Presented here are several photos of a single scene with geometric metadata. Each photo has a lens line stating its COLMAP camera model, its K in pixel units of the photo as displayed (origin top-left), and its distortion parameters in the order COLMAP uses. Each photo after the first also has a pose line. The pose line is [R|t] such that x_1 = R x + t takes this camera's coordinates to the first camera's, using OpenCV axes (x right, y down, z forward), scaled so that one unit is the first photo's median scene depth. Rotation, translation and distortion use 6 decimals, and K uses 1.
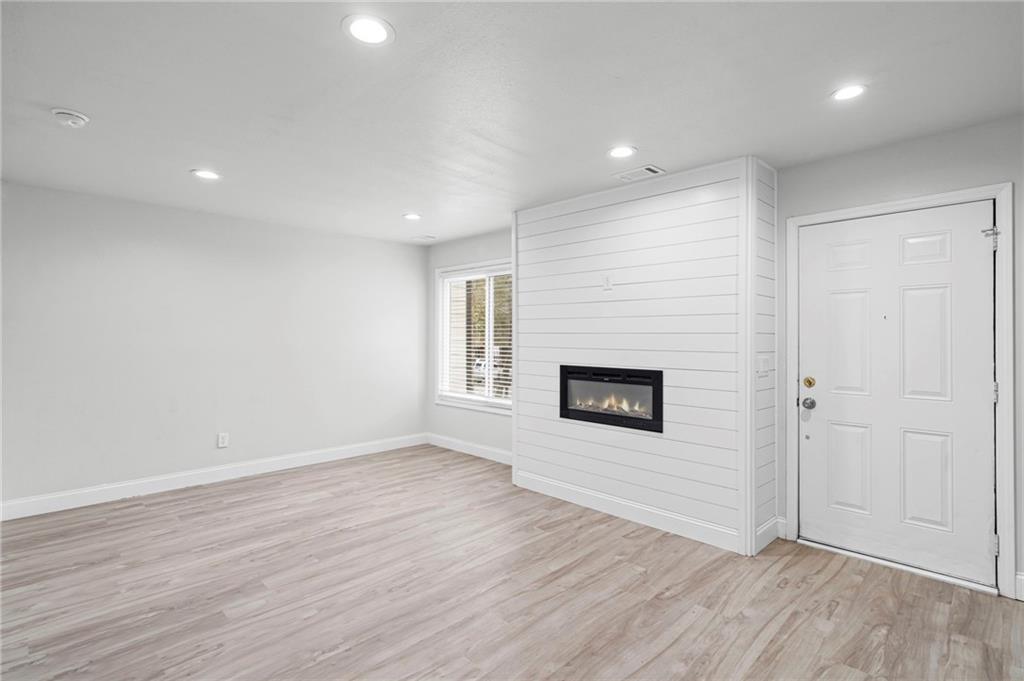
lens RADIAL K [[487.2, 0, 512.7], [0, 487.2, 336.5], [0, 0, 1]] dist [0.001462, -0.000139]
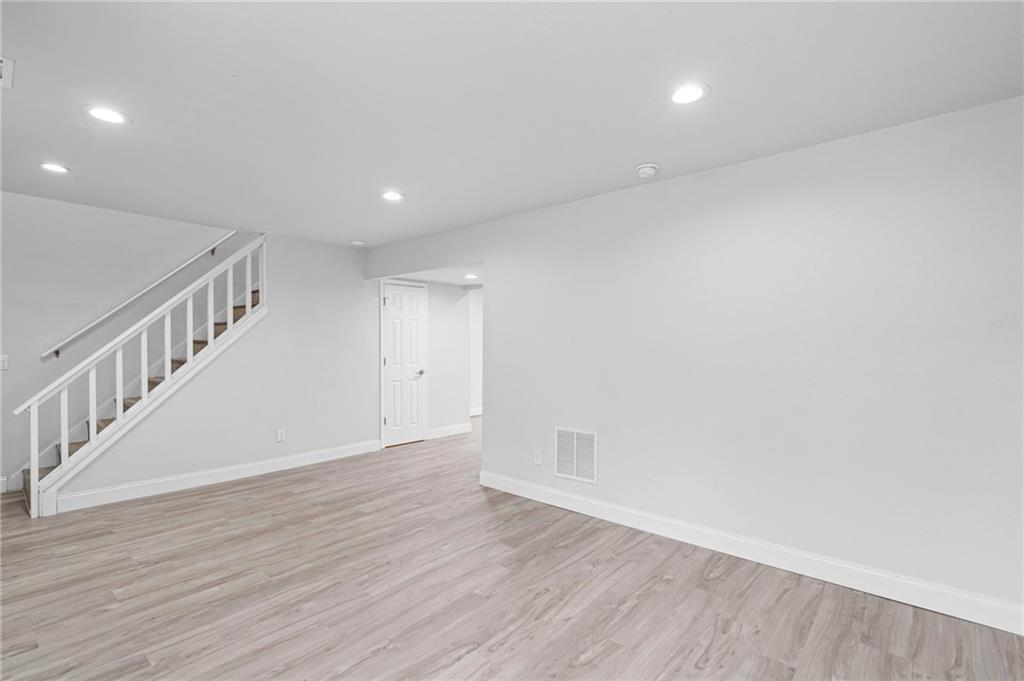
lens RADIAL K [[466.7, 0, 507.9], [0, 466.7, 350.5], [0, 0, 1]] dist [0.002987, 0.000138]
pose [[-0.997583, -0.004705, -0.069320, -0.341818], [-0.005360, 0.999943, 0.009266, 0.004877], [0.069272, 0.009616, -0.997551, 1.591197]]
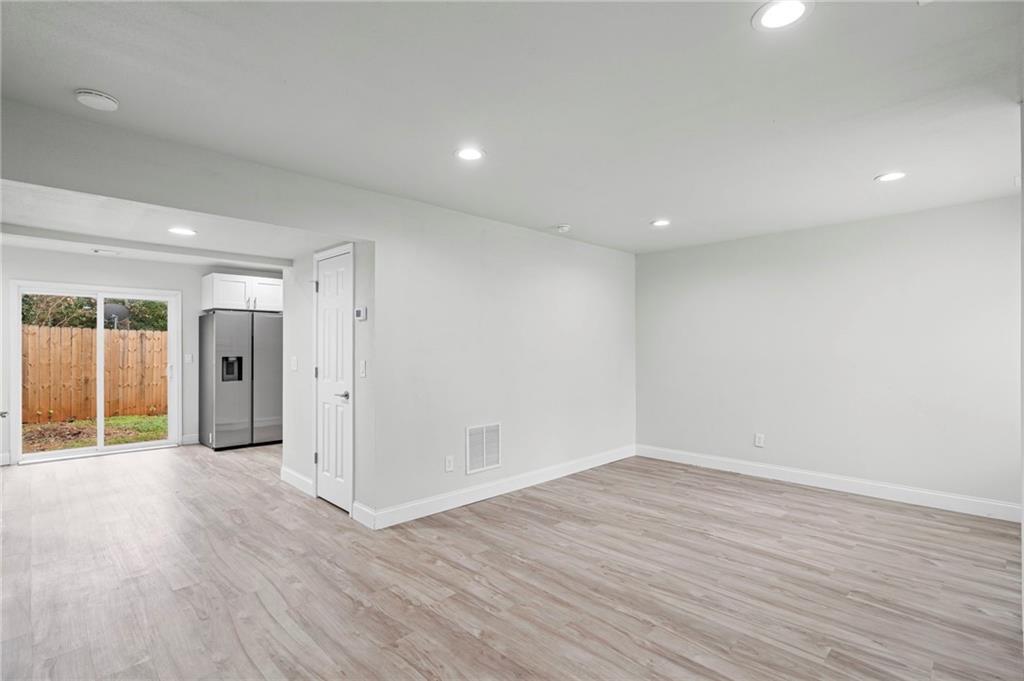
lens RADIAL K [[486.0, 0, 513.5], [0, 486.0, 346.4], [0, 0, 1]] dist [0.000724, 0.000196]
pose [[-0.006779, -0.006067, -0.999959, 0.675813], [0.004792, 0.999970, -0.006099, 0.006053], [0.999966, -0.004833, -0.006750, 0.599838]]
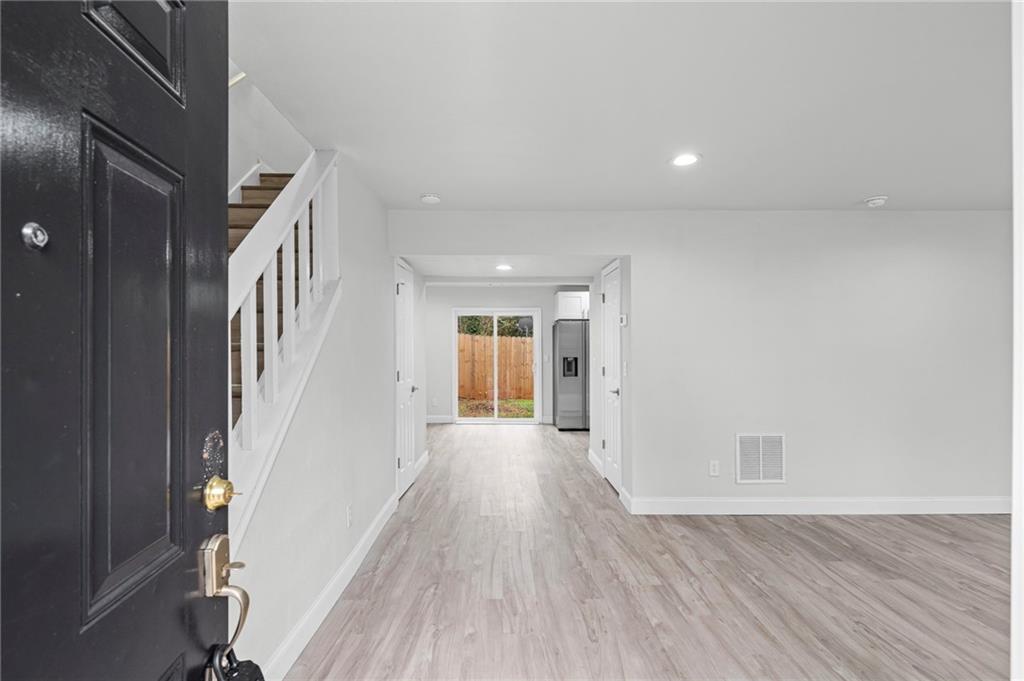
lens RADIAL K [[466.7, 0, 507.9], [0, 466.7, 350.5], [0, 0, 1]] dist [0.002987, 0.000138]
pose [[-0.698346, -0.002864, -0.715754, 0.639354], [0.000527, 0.999990, -0.004516, 0.005986], [0.715760, -0.003531, -0.698338, 0.860521]]
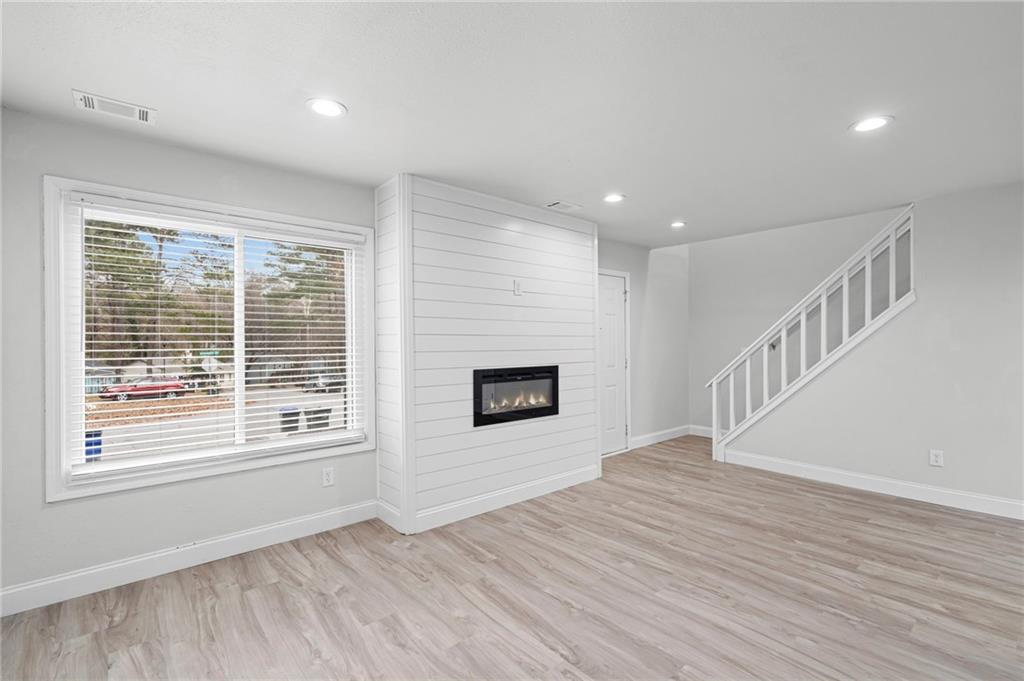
lens RADIAL K [[464.8, 0, 512.0], [0, 464.8, 340.5], [0, 0, 1]] dist [-0.002806, 0.000084]
pose [[0.076101, -0.001779, 0.997099, -0.910170], [0.003152, 0.999994, 0.001543, 0.002664], [-0.997095, 0.003026, 0.076106, 1.018925]]
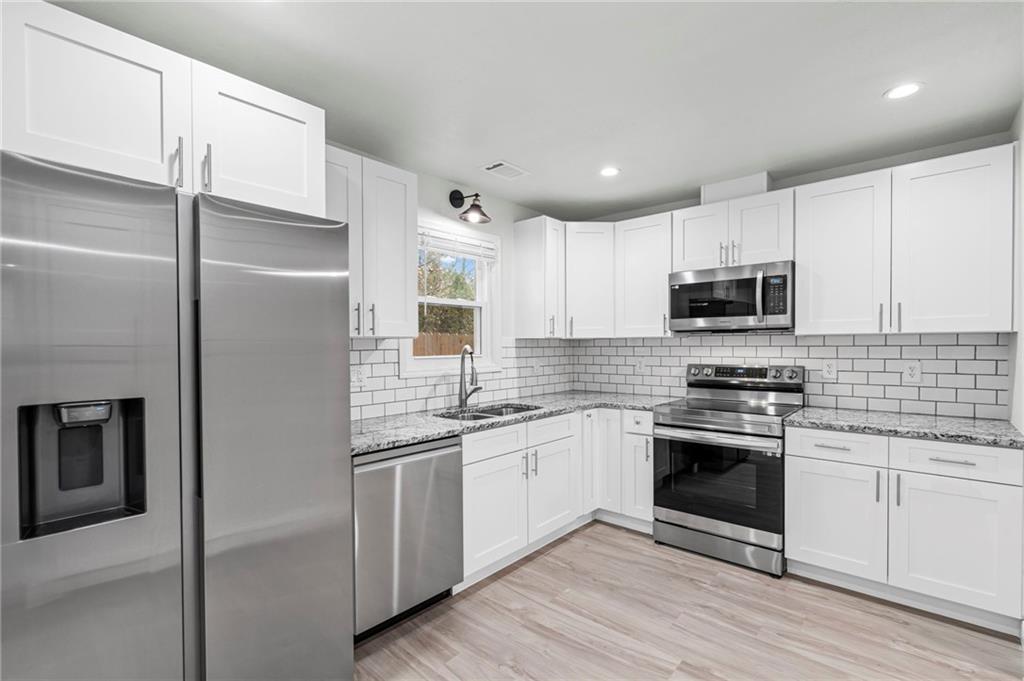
lens RADIAL K [[466.7, 0, 507.9], [0, 466.7, 350.5], [0, 0, 1]] dist [0.002987, 0.000138]
pose [[0.059030, 0.006880, -0.998233, -0.795225], [0.011397, 0.999906, 0.007566, -0.007627], [0.998191, -0.011823, 0.058946, -0.186818]]
